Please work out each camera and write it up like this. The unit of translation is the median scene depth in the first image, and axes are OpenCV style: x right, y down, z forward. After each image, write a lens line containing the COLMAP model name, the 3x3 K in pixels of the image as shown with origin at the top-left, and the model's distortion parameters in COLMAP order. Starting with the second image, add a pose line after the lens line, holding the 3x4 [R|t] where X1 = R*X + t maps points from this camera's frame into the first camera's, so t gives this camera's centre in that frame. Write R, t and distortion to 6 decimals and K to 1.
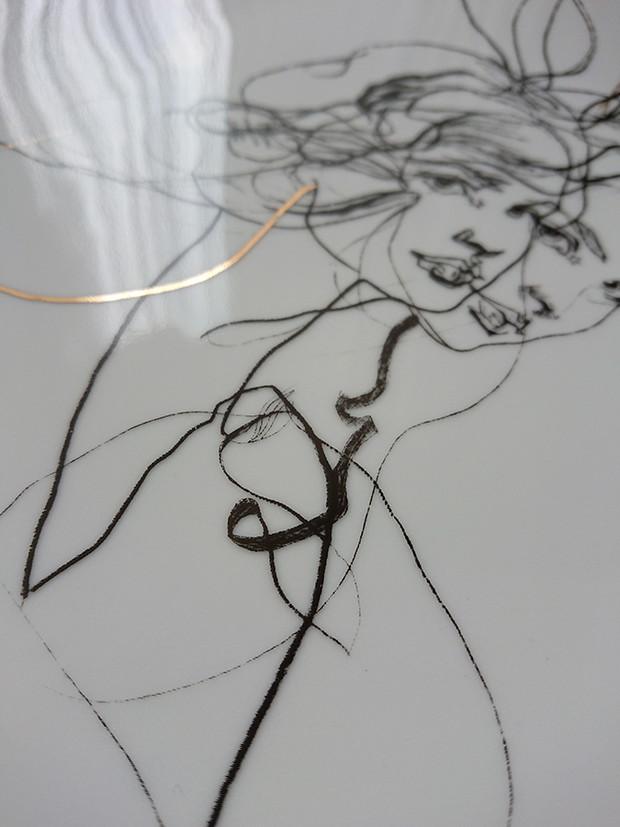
lens RADIAL K [[651.4, 0, 304.9], [0, 651.4, 413.9], [0, 0, 1]] dist [-0.002515, -0.016753]
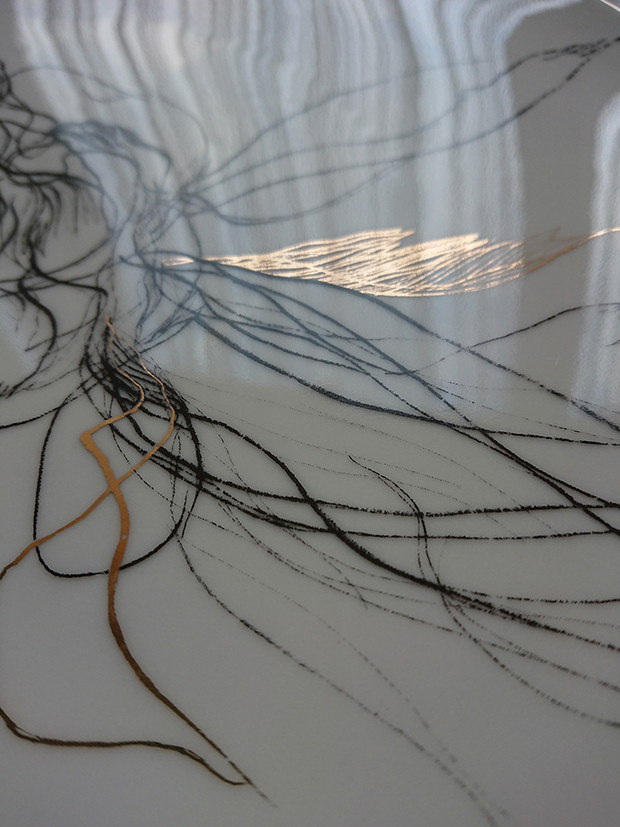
lens RADIAL K [[651.4, 0, 311.9], [0, 651.4, 415.4], [0, 0, 1]] dist [-0.002515, -0.016753]
pose [[0.580071, 0.646530, -0.495496, 1.226292], [-0.674777, 0.722136, 0.152299, -0.653406], [0.456282, 0.246005, 0.855154, 0.516009]]
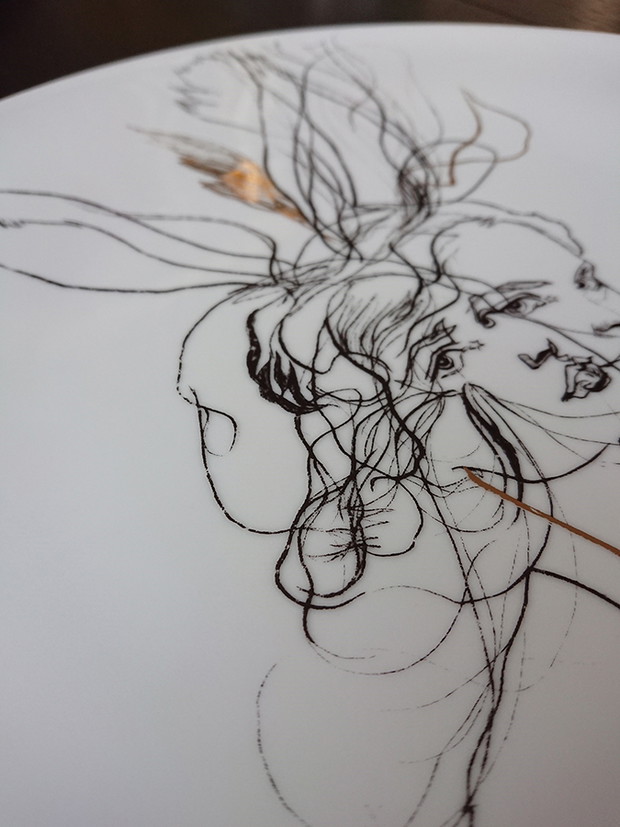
lens RADIAL K [[651.4, 0, 306.5], [0, 651.4, 410.8], [0, 0, 1]] dist [-0.002515, -0.016753]
pose [[0.118047, -0.736707, 0.665829, -0.514642], [0.842104, 0.429605, 0.326038, -0.841465], [-0.526238, 0.522209, 0.671097, 0.531298]]
